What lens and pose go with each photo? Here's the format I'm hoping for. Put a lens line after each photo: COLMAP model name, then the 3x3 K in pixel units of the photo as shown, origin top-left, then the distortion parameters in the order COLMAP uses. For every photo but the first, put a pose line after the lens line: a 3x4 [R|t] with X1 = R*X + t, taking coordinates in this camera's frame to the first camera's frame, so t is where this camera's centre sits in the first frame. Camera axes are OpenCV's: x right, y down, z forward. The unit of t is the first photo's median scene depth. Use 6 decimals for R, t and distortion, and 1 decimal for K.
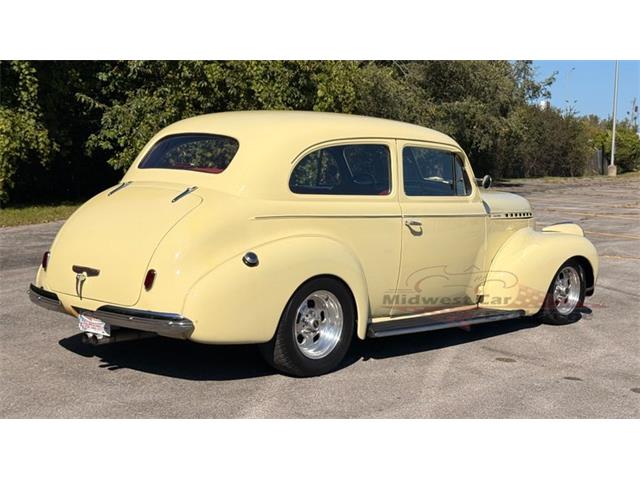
lens RADIAL K [[1121.9, 0, 320.0], [0, 1121.9, 240.0], [0, 0, 1]] dist [0.174958, -0.042772]
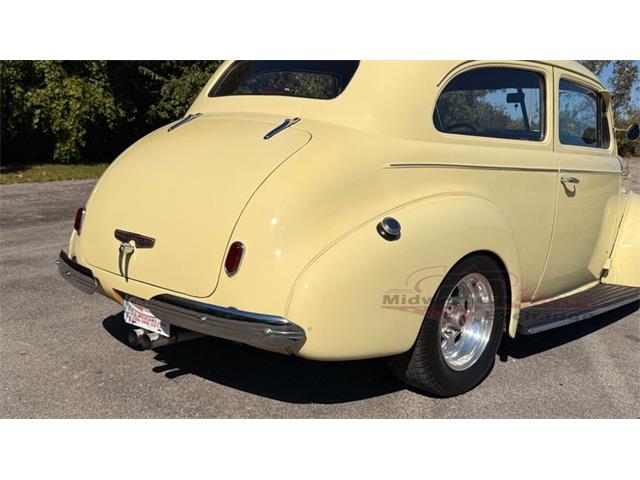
lens RADIAL K [[758.5, 0, 320.0], [0, 758.5, 240.0], [0, 0, 1]] dist [0.116180, 0.000998]
pose [[0.999616, 0.022252, 0.016516, -0.097425], [-0.023136, 0.998195, 0.055429, 0.000407], [-0.015253, -0.055790, 0.998326, 0.509027]]
